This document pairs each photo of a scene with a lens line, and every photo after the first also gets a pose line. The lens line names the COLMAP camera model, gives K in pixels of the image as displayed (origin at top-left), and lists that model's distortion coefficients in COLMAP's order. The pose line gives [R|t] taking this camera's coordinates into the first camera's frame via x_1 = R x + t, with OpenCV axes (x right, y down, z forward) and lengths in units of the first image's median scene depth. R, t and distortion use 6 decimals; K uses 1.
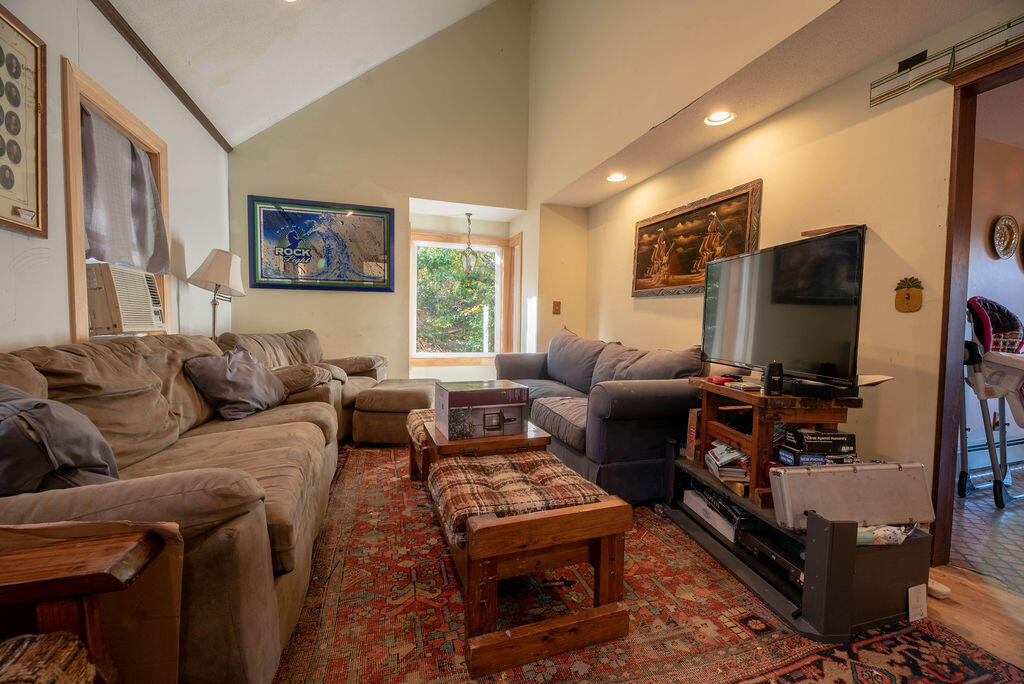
lens RADIAL K [[410.7, 0, 513.9], [0, 410.7, 348.7], [0, 0, 1]] dist [-0.001535, -0.000304]
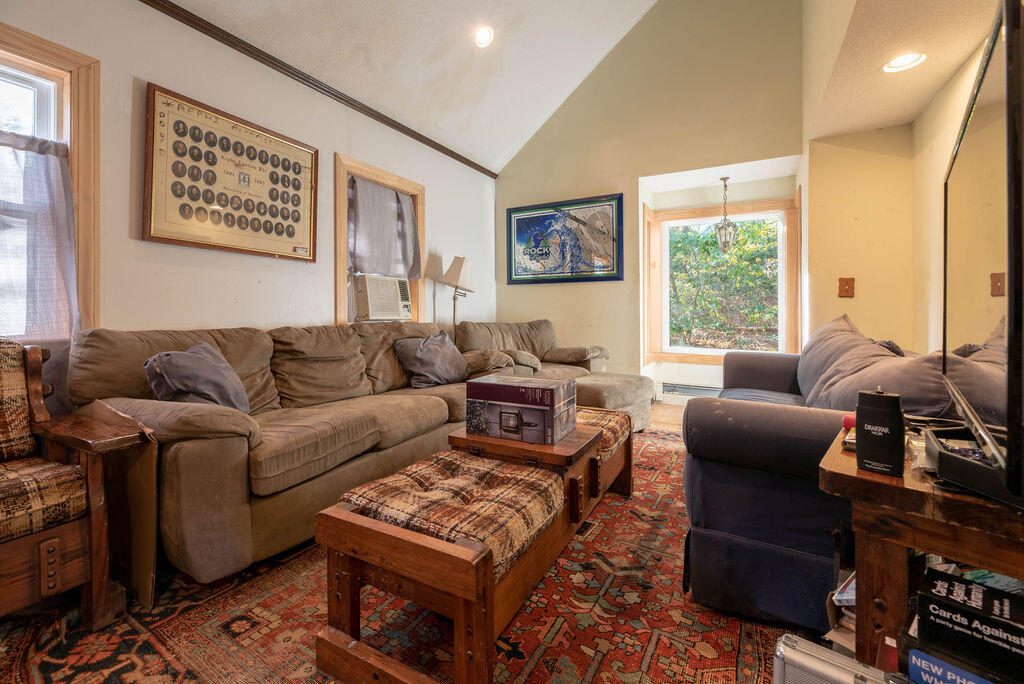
lens RADIAL K [[429.7, 0, 526.3], [0, 429.7, 316.4], [0, 0, 1]] dist [-0.000879, -0.000425]
pose [[0.678896, -0.003778, -0.734225, 0.537858], [-0.040666, 0.998258, -0.042739, -0.007322], [0.733107, 0.058873, 0.677560, 0.331983]]
